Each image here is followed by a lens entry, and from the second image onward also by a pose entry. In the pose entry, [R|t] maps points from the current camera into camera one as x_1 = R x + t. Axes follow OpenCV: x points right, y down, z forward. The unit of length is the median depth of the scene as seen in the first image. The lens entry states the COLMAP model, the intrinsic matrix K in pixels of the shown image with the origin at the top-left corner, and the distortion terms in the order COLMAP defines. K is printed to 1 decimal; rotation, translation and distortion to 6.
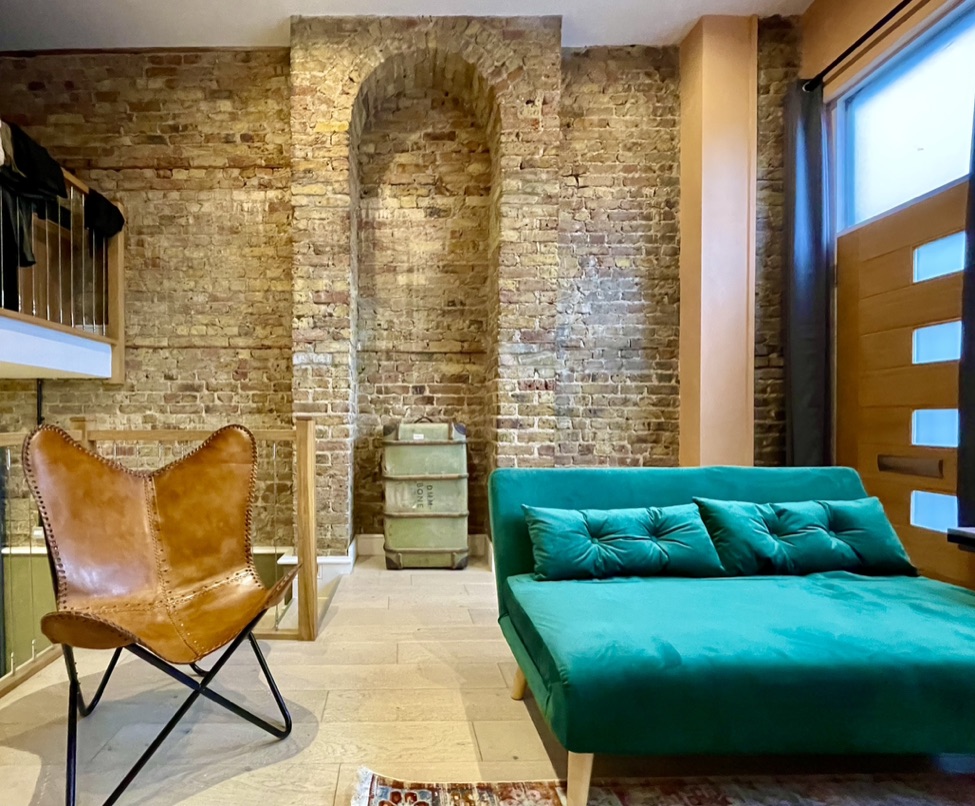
lens RADIAL K [[478.7, 0, 395.4], [0, 478.7, 427.8], [0, 0, 1]] dist [-0.001057, -0.001777]
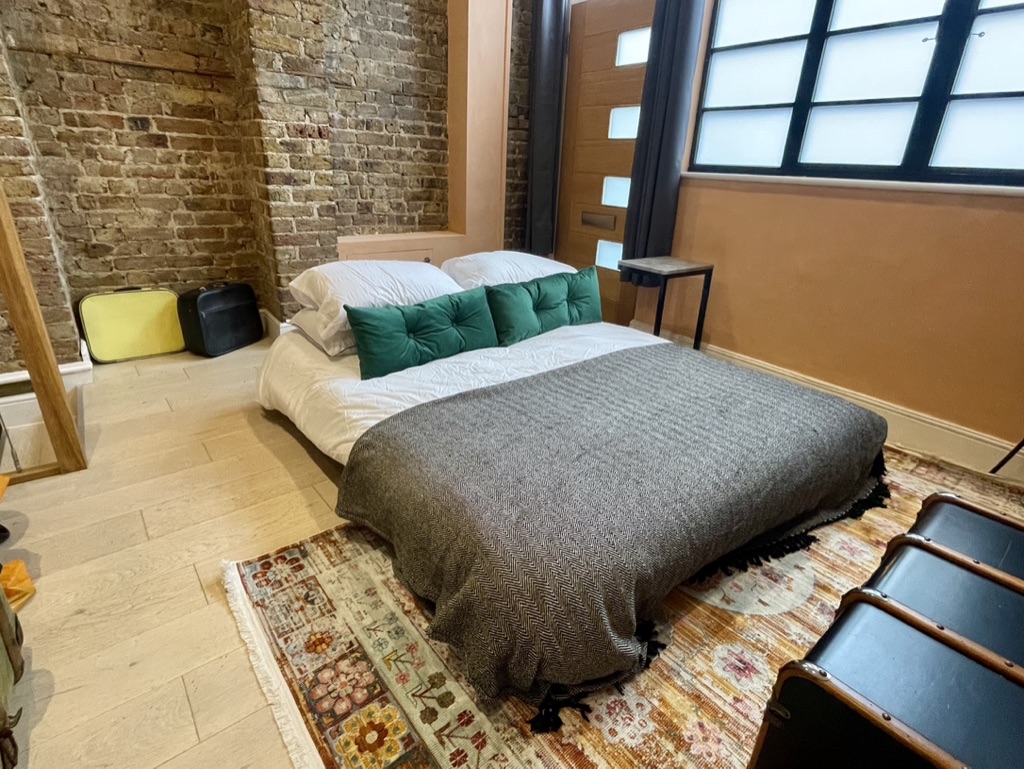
lens RADIAL K [[529.9, 0, 509.2], [0, 529.9, 378.2], [0, 0, 1]] dist [-0.003704, 0.000318]
pose [[0.776857, -0.205225, 0.595295, -0.076029], [-0.032298, 0.931165, 0.363163, -0.031927], [-0.628849, -0.301353, 0.716754, -0.034233]]
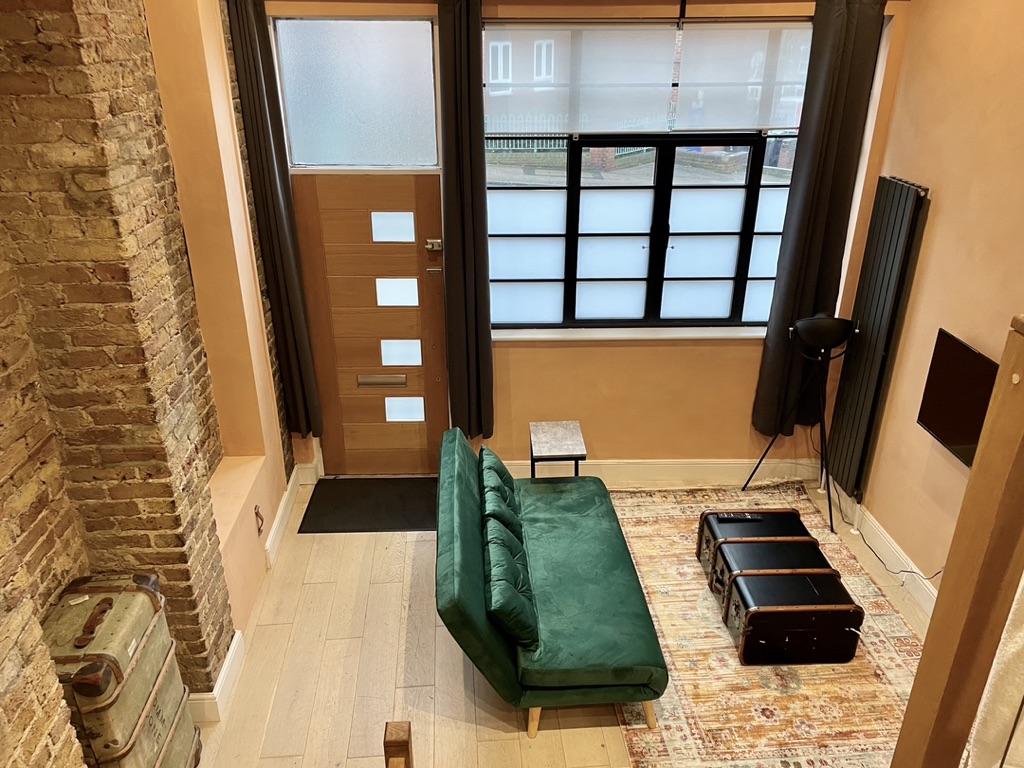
lens RADIAL K [[768.9, 0, 517.0], [0, 768.9, 377.0], [0, 0, 1]] dist [0.098631, -0.126994]
pose [[-0.069882, -0.404013, 0.912080, -0.642702], [0.020875, 0.913523, 0.406251, -0.586577], [-0.997337, 0.047430, -0.055405, 0.578372]]
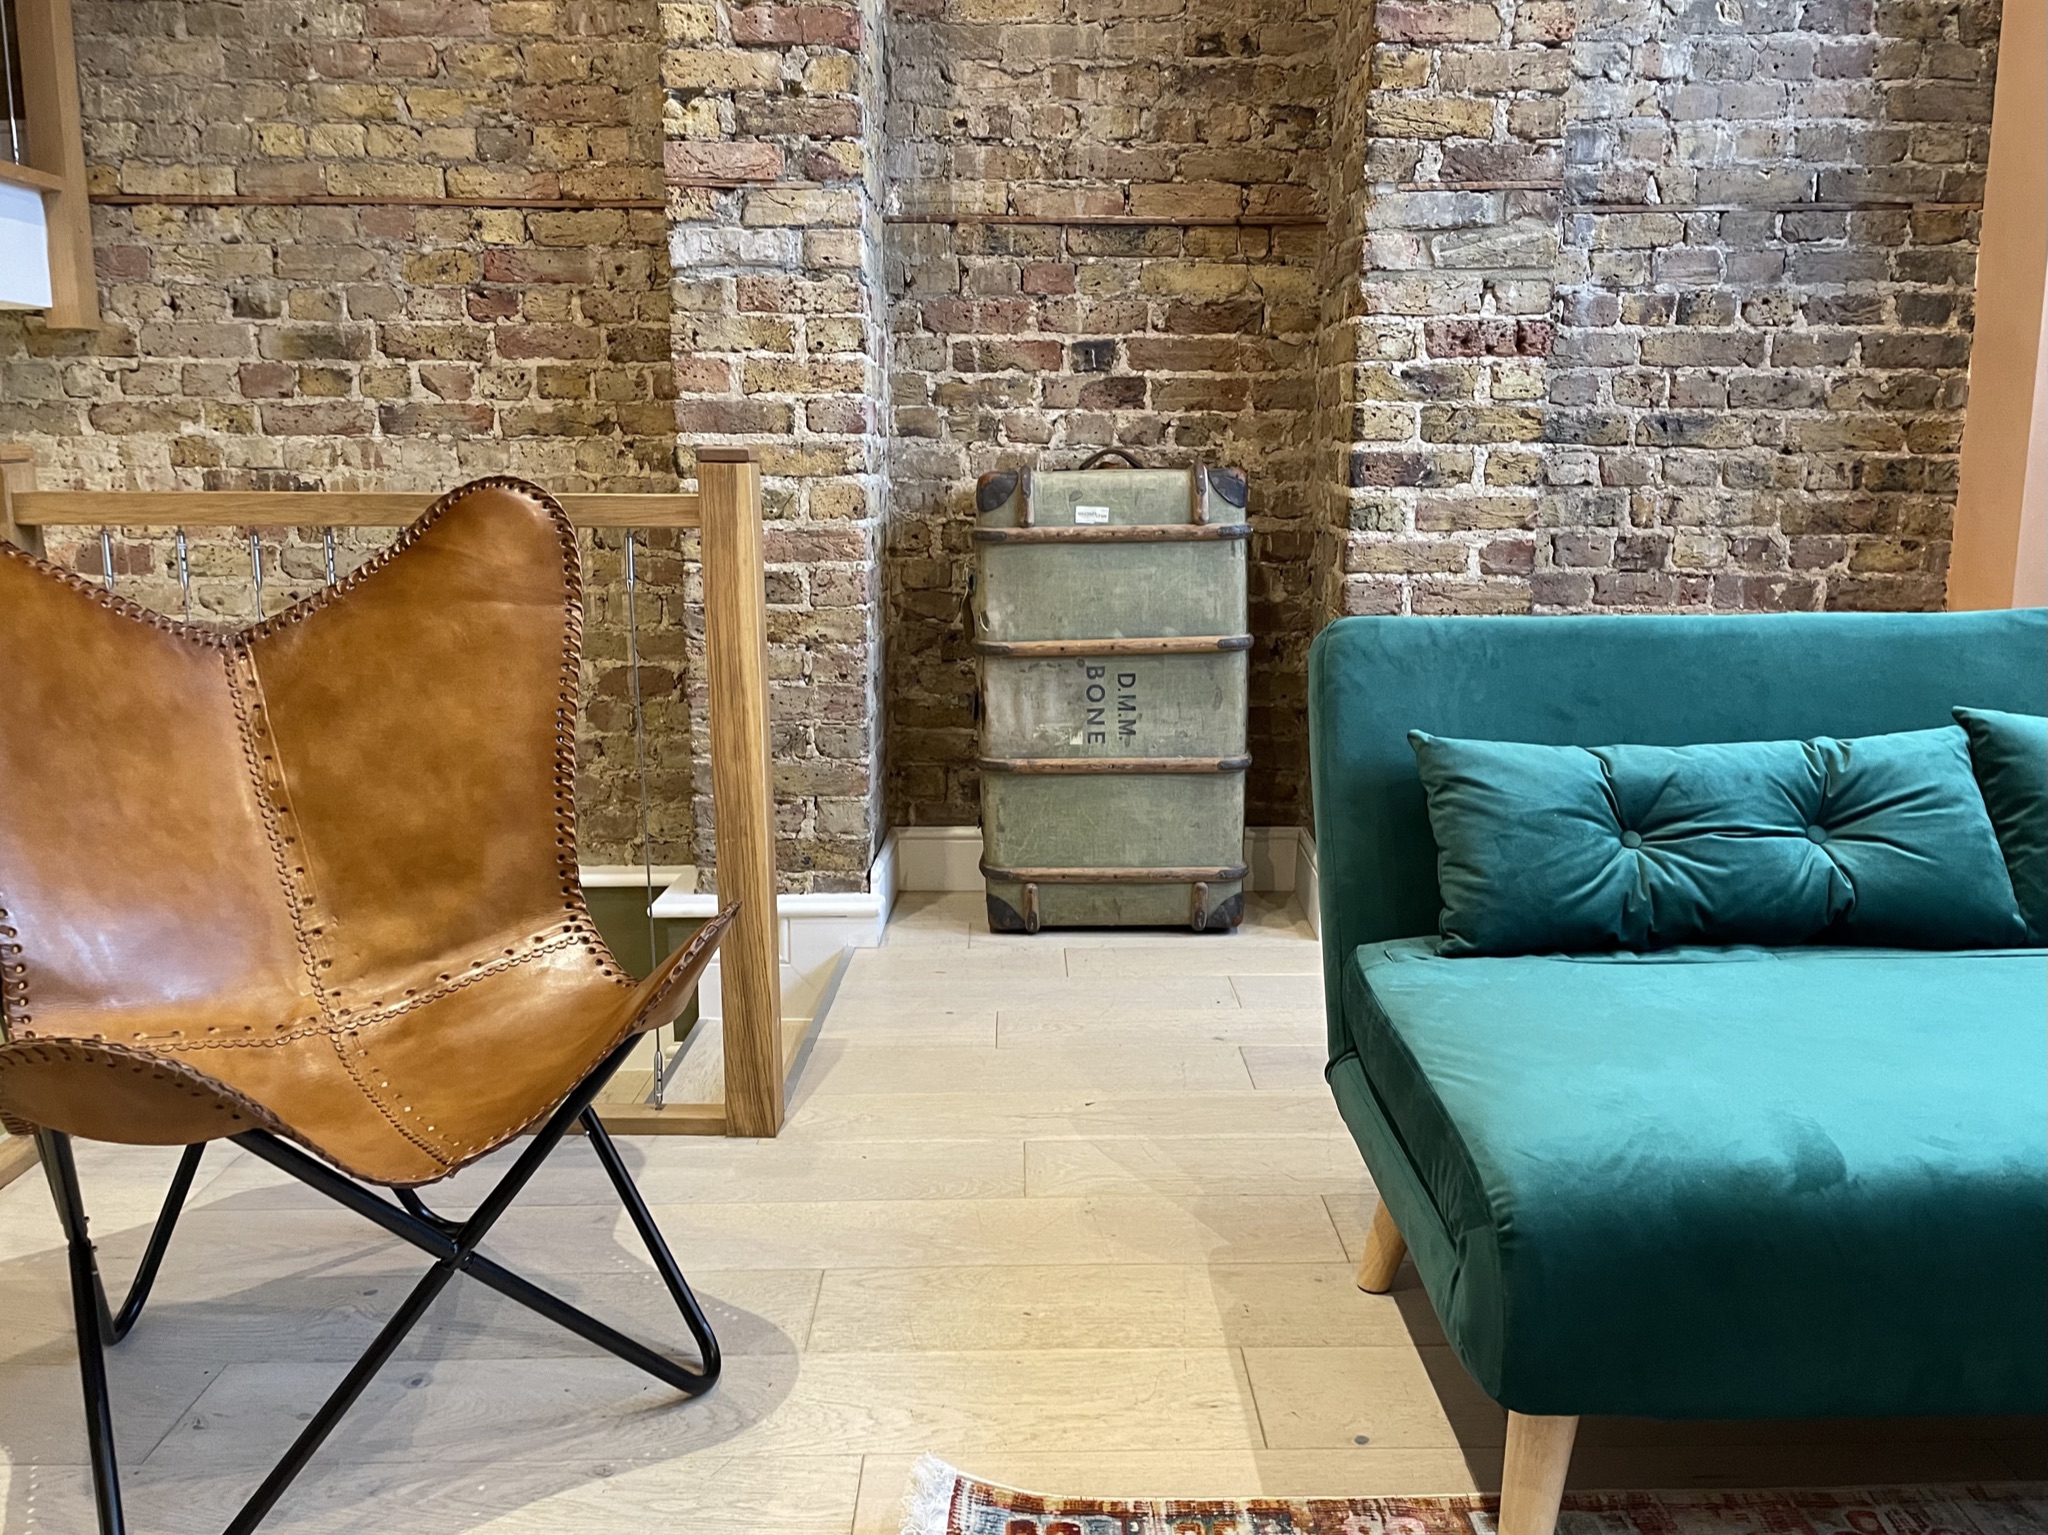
lens RADIAL K [[1594.9, 0, 1025.8], [0, 1594.9, 757.6], [0, 0, 1]] dist [0.098055, -0.126301]
pose [[0.999980, -0.001717, 0.006137, -0.000967], [0.000639, 0.985183, 0.171504, -0.003830], [-0.006340, -0.171497, 0.985164, -0.037007]]
